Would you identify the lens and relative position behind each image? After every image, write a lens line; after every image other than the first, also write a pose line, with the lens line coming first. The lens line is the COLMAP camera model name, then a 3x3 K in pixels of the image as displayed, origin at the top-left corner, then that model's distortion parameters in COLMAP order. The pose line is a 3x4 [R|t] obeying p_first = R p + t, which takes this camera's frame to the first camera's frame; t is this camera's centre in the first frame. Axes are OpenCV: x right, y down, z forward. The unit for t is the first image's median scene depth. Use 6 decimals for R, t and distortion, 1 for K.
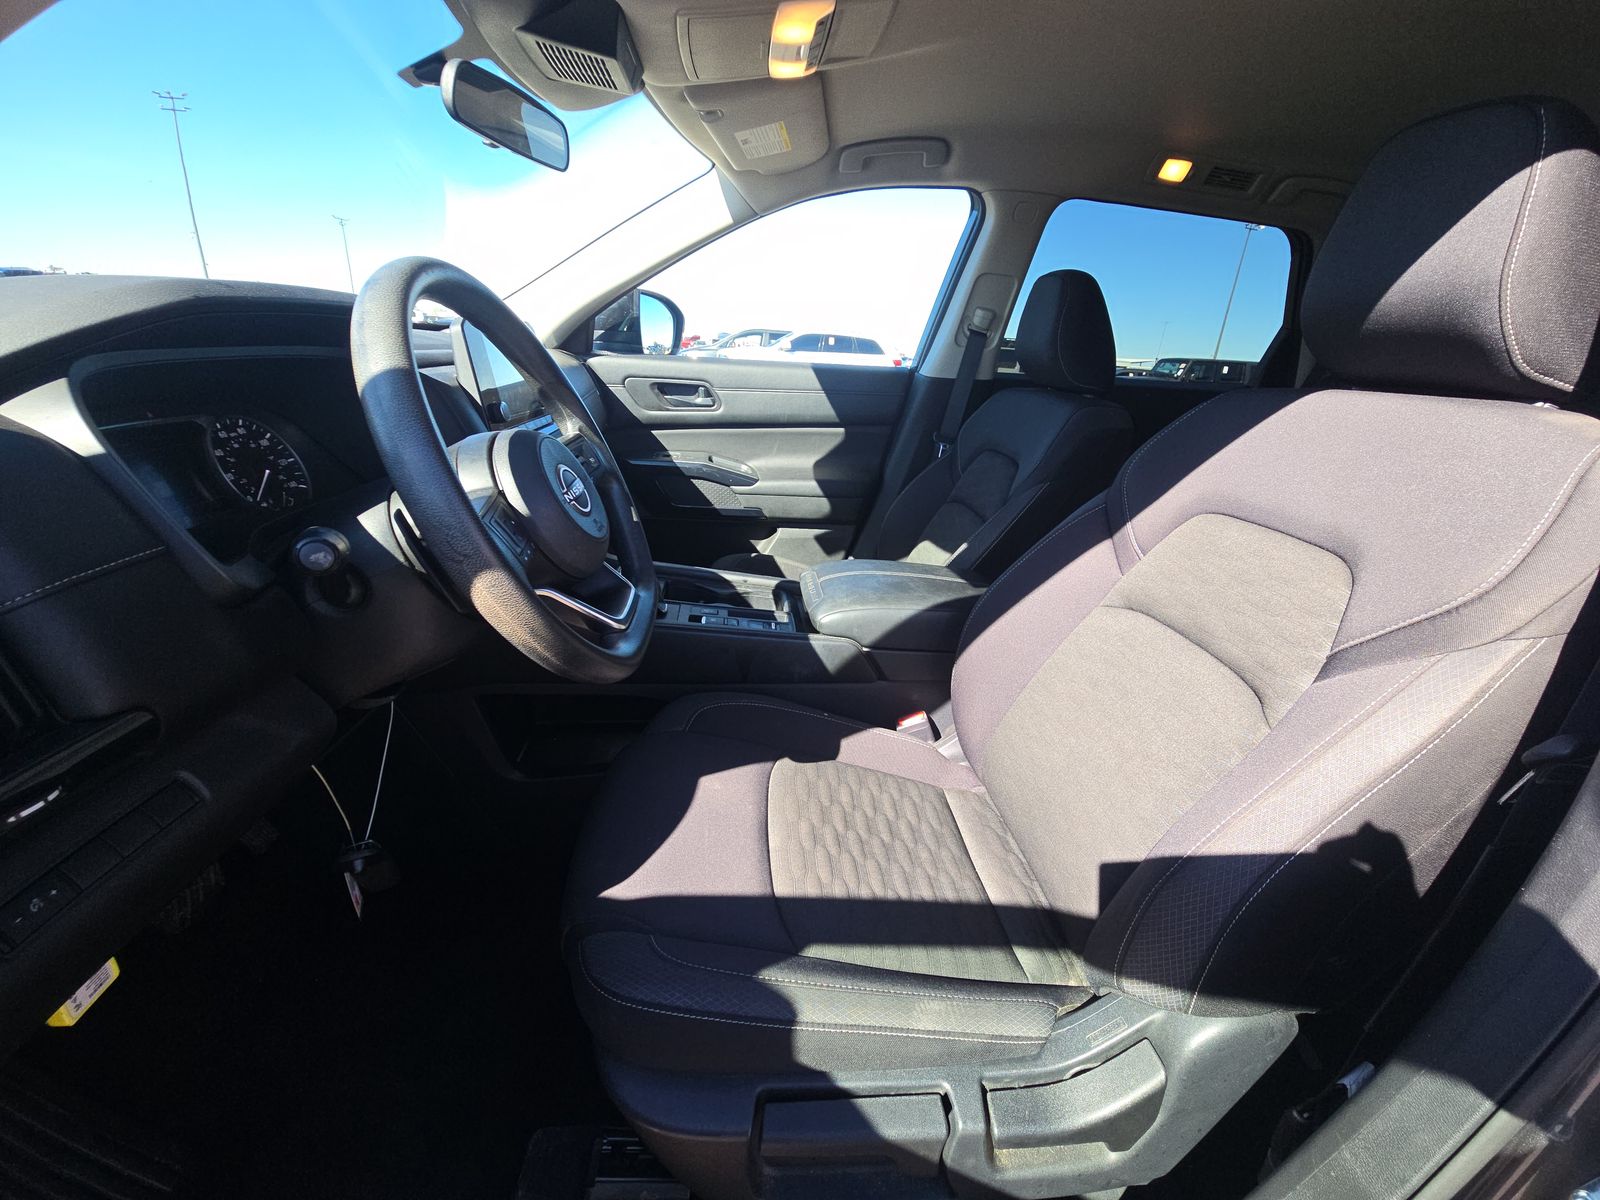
lens RADIAL K [[636.3, 0, 801.2], [0, 636.3, 603.9], [0, 0, 1]] dist [0.004380, -0.003361]
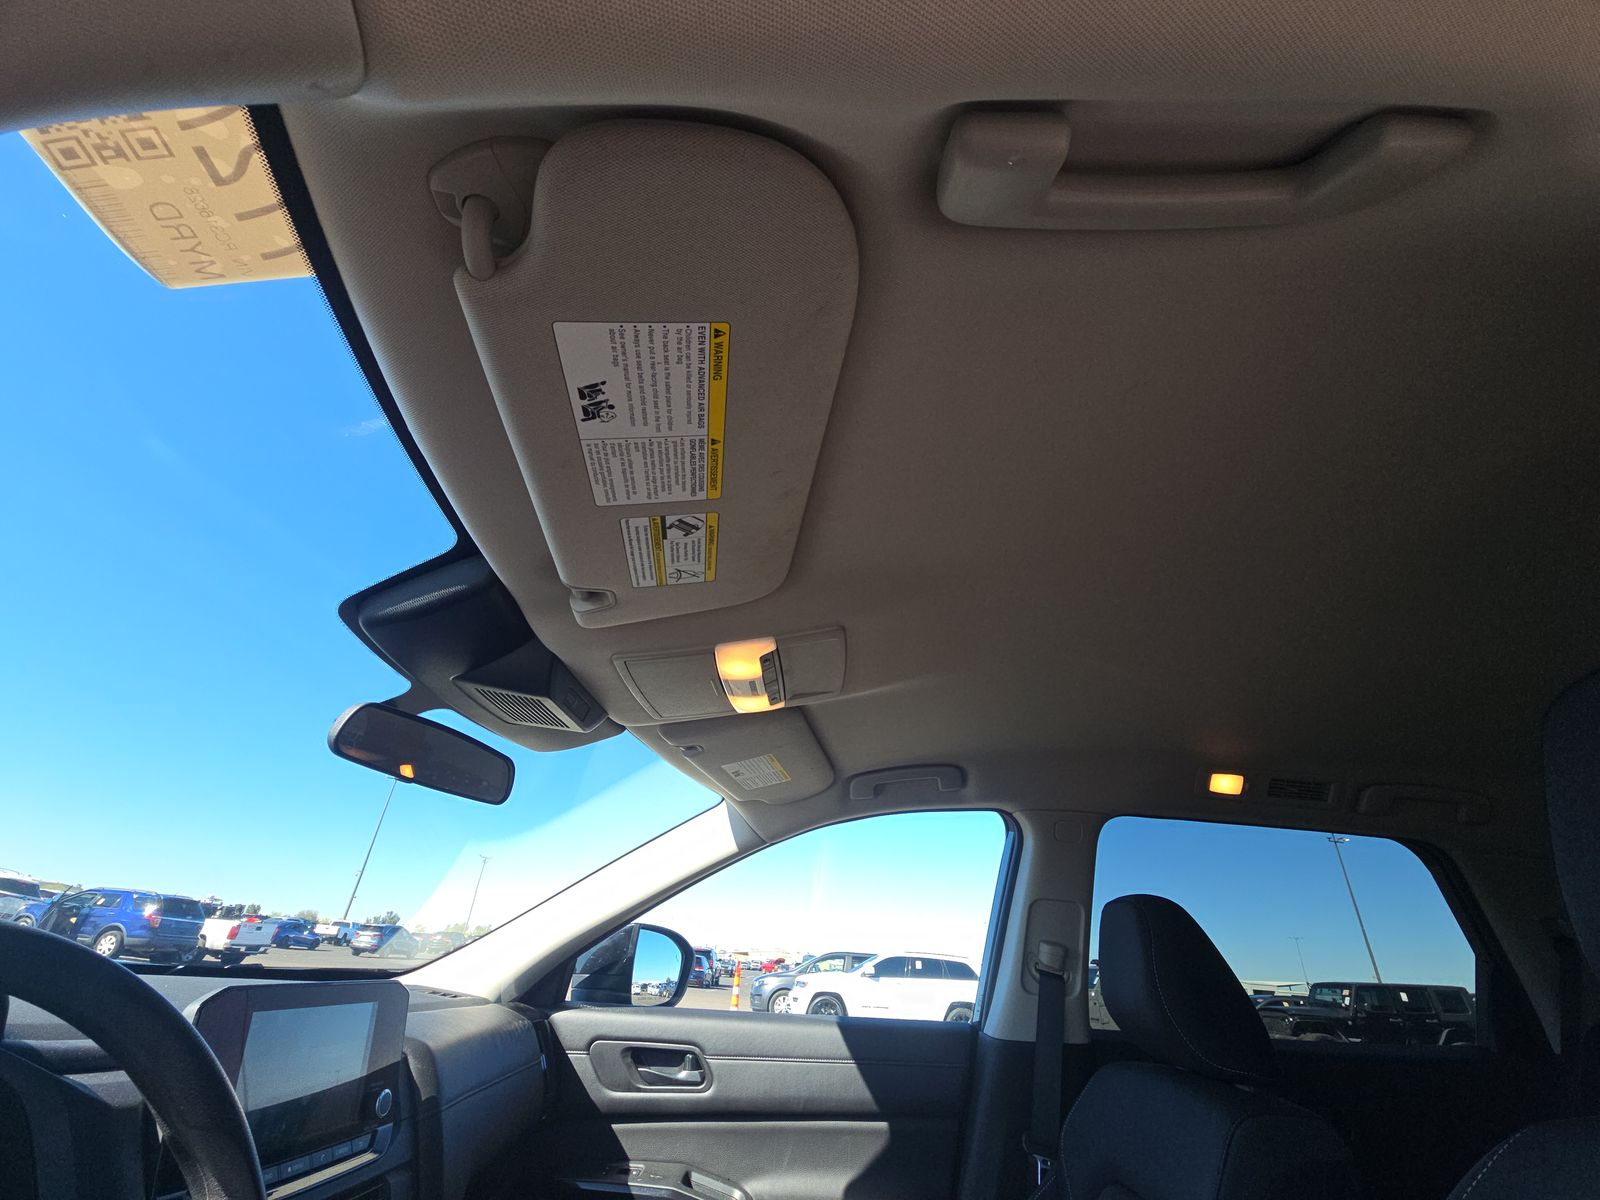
lens RADIAL K [[635.8, 0, 827.9], [0, 635.8, 634.3], [0, 0, 1]] dist [0.005882, -0.000031]
pose [[0.994775, -0.056611, -0.084954, 0.095219], [-0.027883, 0.649859, -0.759543, -0.099331], [0.098207, 0.757943, 0.644885, 0.168506]]
